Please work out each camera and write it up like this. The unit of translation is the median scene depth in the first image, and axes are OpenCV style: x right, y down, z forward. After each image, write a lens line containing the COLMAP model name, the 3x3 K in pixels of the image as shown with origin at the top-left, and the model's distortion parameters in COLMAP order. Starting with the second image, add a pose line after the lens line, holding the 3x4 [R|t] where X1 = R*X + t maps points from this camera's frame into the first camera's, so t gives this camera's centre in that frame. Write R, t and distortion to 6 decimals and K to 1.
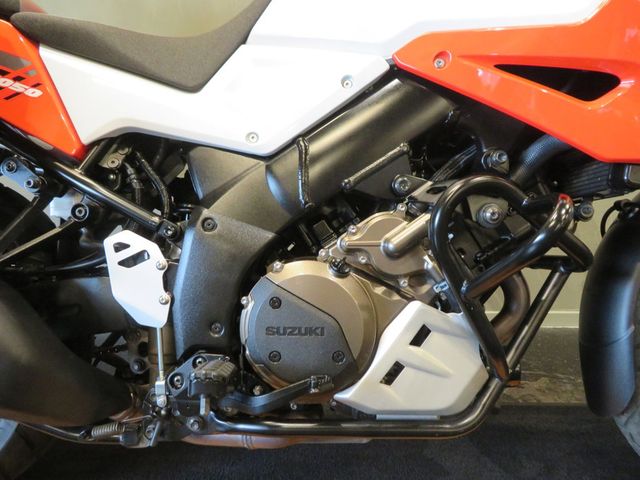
lens RADIAL K [[458.5, 0, 320.0], [0, 458.5, 240.0], [0, 0, 1]] dist [-0.009861, 0.005532]
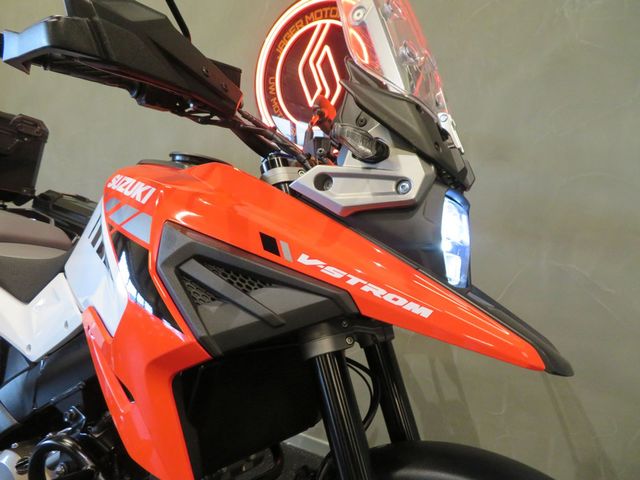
lens RADIAL K [[456.9, 0, 316.9], [0, 456.9, 242.2], [0, 0, 1]] dist [-0.003155, -0.000141]
pose [[0.872063, 0.096126, -0.479860, 1.360329], [-0.129816, 0.990831, -0.037435, -0.648315], [0.471861, 0.094939, 0.876546, 0.140159]]
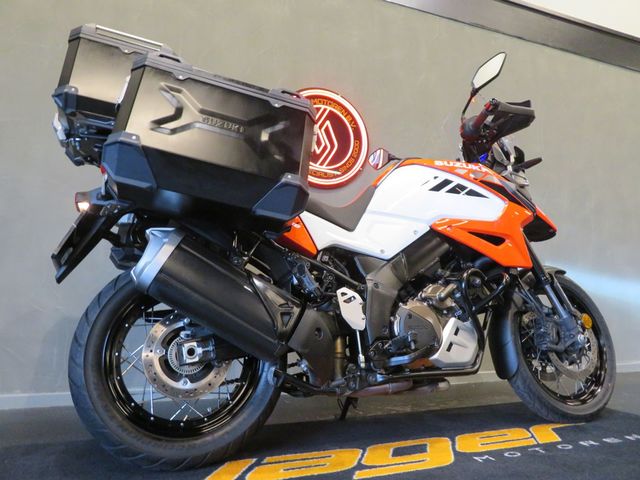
lens RADIAL K [[458.5, 0, 320.0], [0, 458.5, 240.0], [0, 0, 1]] dist [-0.009861, 0.005532]
pose [[0.915771, 0.072620, 0.395082, -1.449335], [0.052134, 0.953719, -0.296147, 0.422415], [-0.398303, 0.291800, 0.869602, -1.000487]]
